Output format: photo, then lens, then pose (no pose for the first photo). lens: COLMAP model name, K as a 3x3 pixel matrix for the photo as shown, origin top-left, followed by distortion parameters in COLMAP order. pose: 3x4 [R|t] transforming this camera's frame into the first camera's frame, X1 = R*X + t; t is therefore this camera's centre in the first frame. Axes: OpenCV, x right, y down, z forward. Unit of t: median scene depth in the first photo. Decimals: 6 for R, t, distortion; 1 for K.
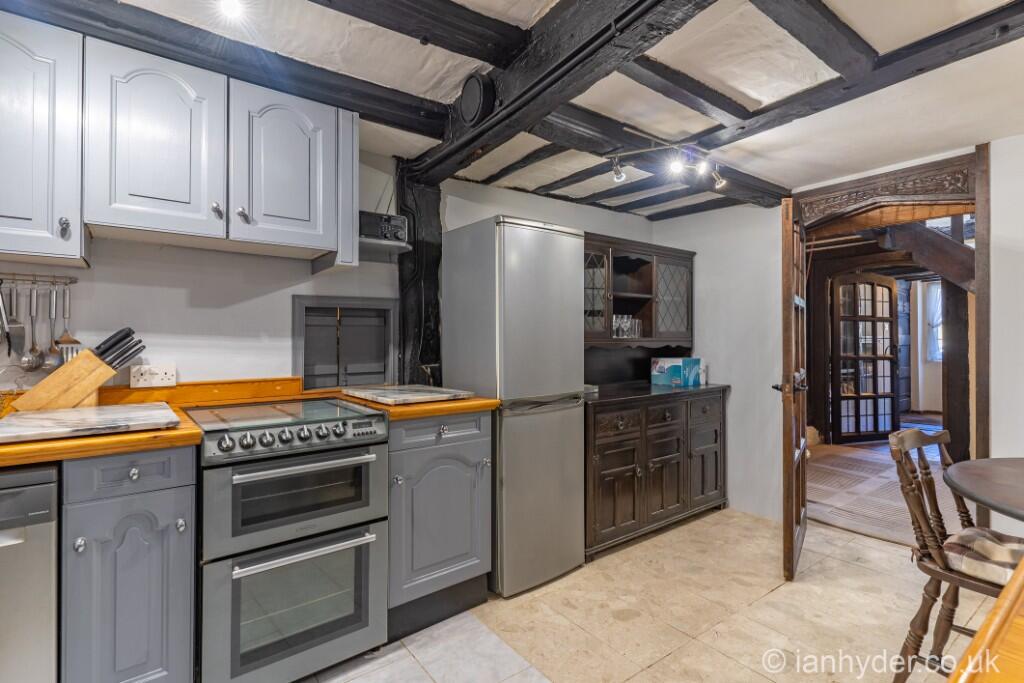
lens RADIAL K [[485.3, 0, 509.5], [0, 485.3, 336.1], [0, 0, 1]] dist [0.001481, 0.000172]
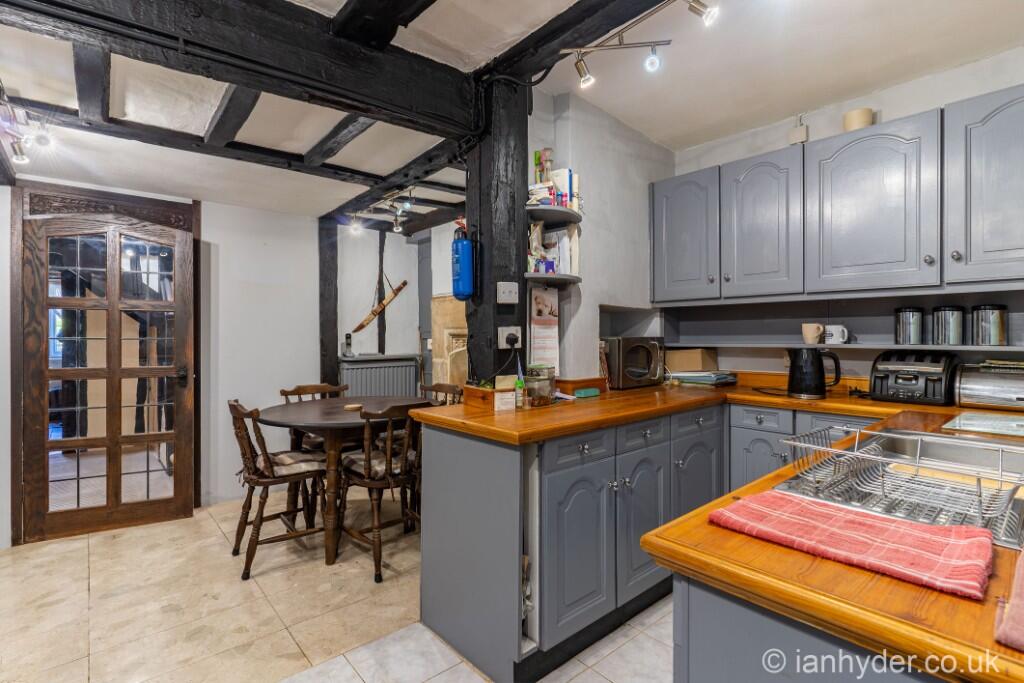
lens RADIAL K [[485.3, 0, 509.5], [0, 485.3, 336.1], [0, 0, 1]] dist [0.001481, 0.000172]
pose [[-0.075429, 0.002537, 0.997148, -0.582960], [0.001215, 0.999996, -0.002453, 0.004425], [-0.997150, 0.001027, -0.075432, 0.234708]]
